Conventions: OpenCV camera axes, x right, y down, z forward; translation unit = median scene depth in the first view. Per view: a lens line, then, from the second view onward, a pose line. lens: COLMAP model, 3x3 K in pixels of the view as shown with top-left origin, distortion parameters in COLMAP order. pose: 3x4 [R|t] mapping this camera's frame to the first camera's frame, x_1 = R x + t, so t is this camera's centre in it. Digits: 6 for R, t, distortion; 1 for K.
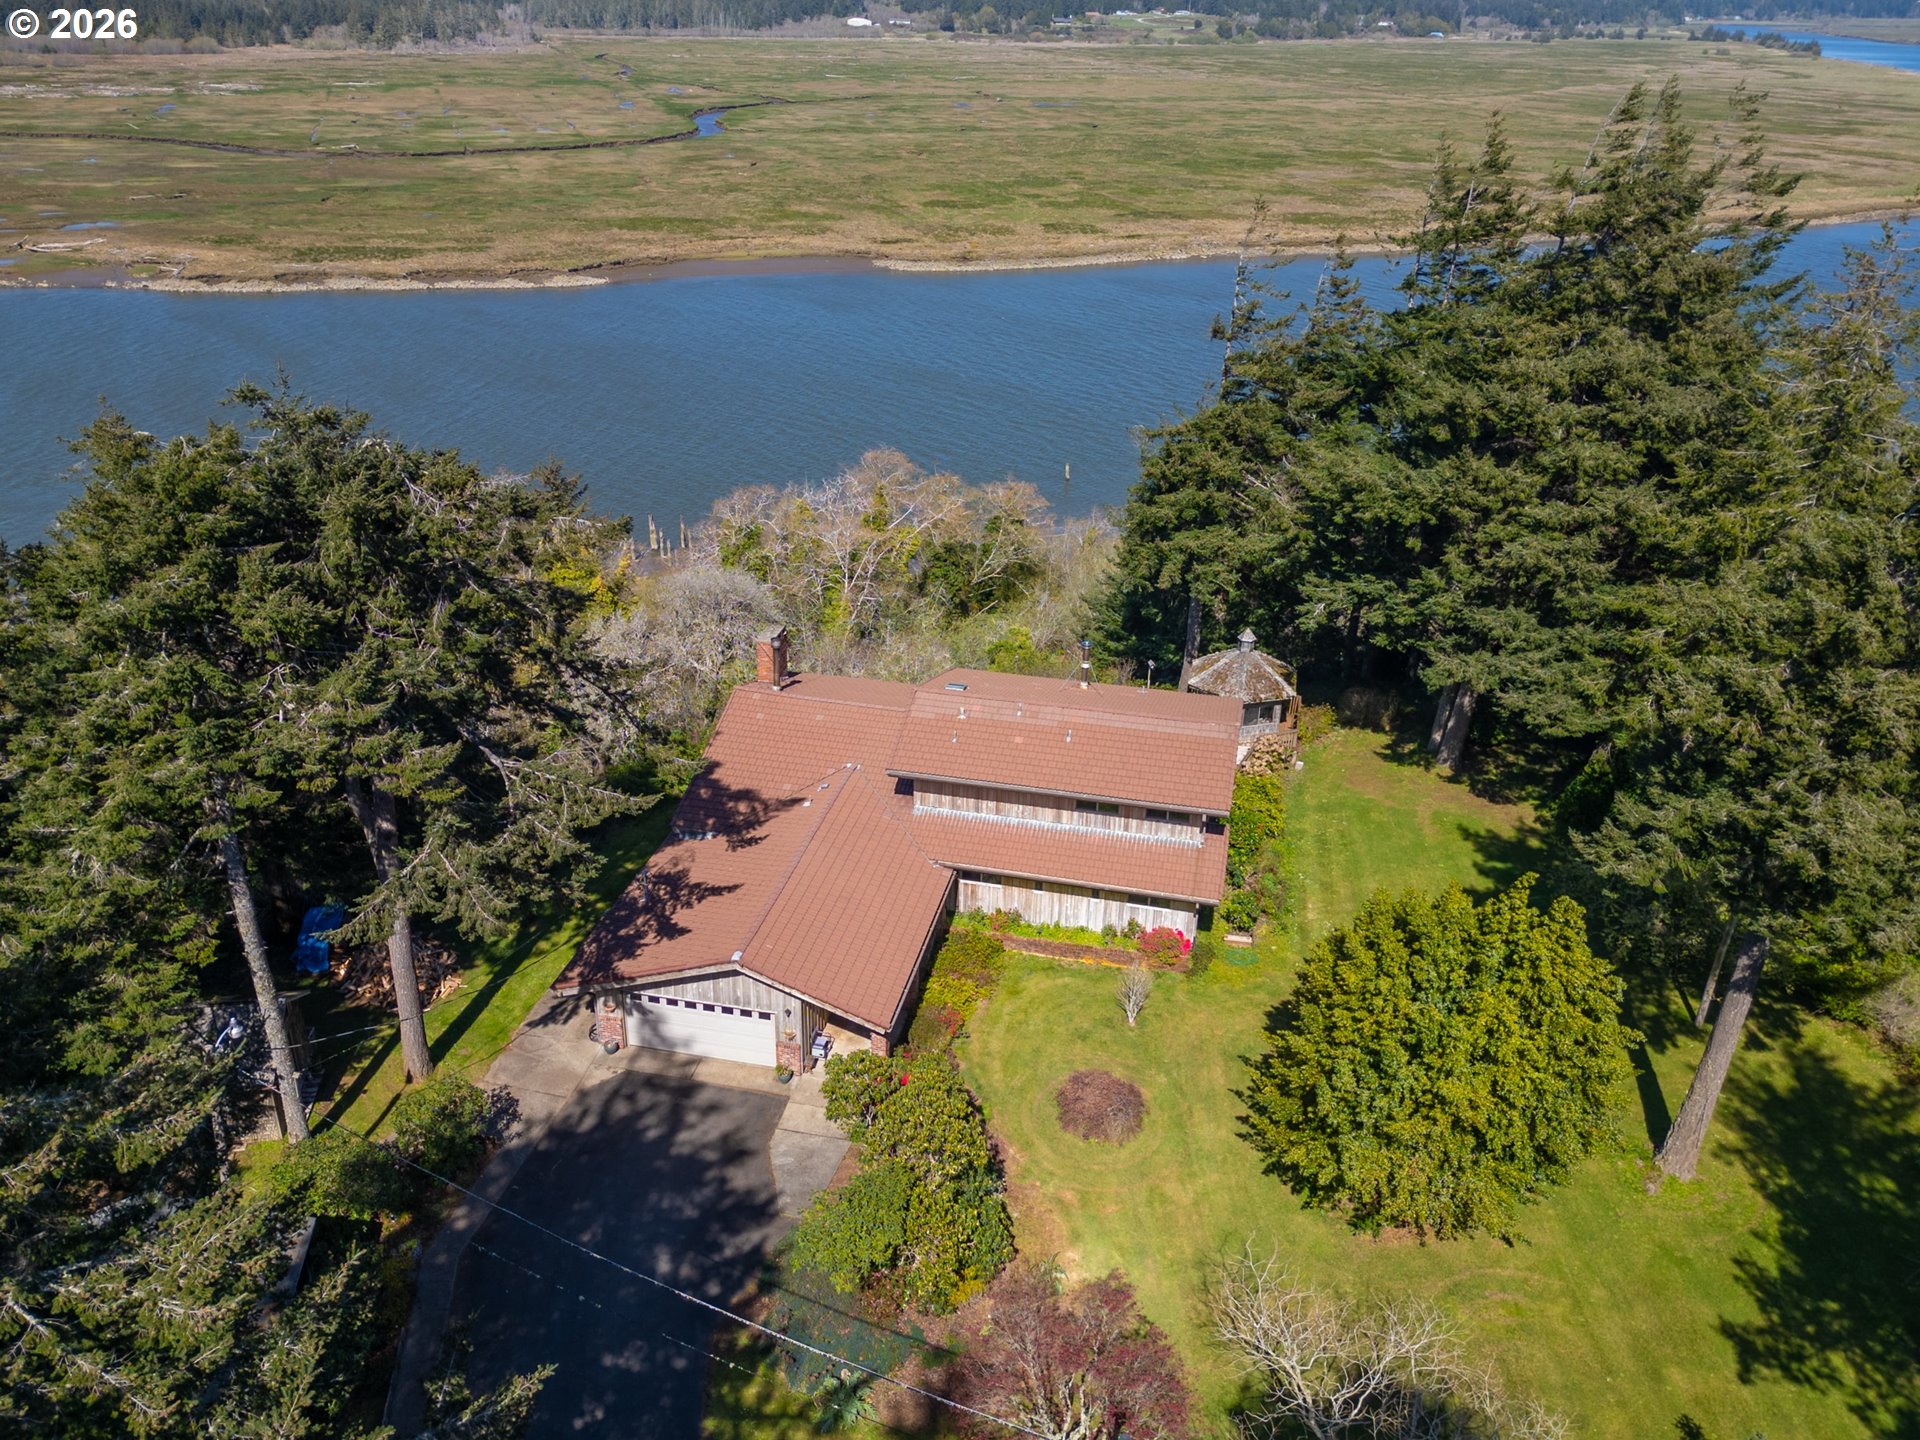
lens RADIAL K [[1439.8, 0, 960.0], [0, 1439.8, 720.0], [0, 0, 1]] dist [0.000131, -0.002674]
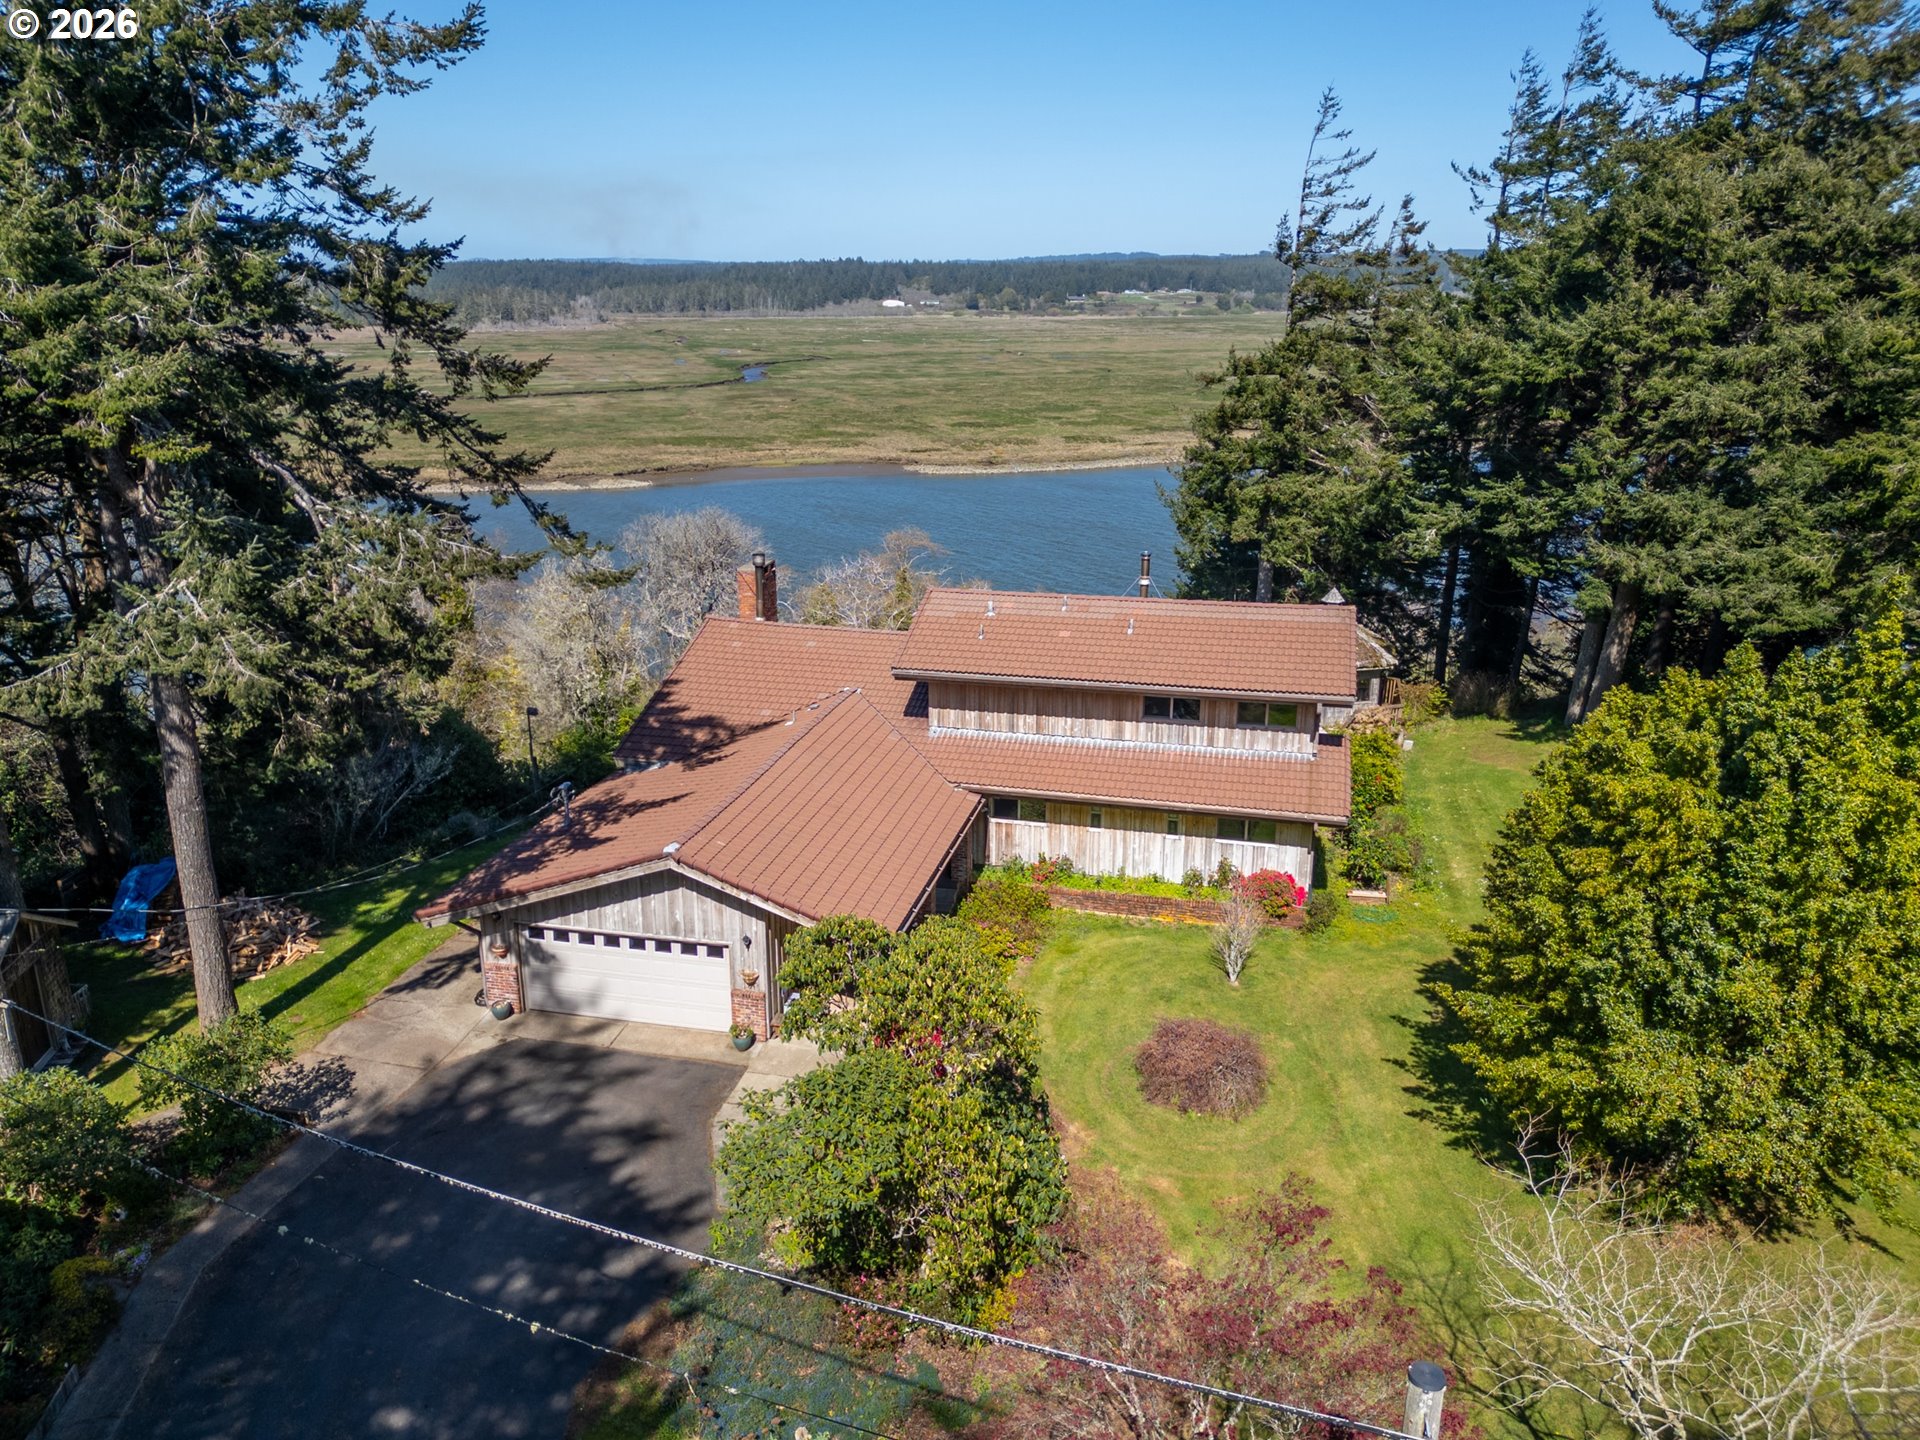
lens RADIAL K [[1364.7, 0, 960.0], [0, 1364.7, 720.0], [0, 0, 1]] dist [0.025257, -0.007028]
pose [[0.999692, -0.012649, -0.021344, 0.000016], [0.008962, 0.986298, -0.164731, 0.176277], [0.023135, 0.164489, 0.986108, 0.284588]]
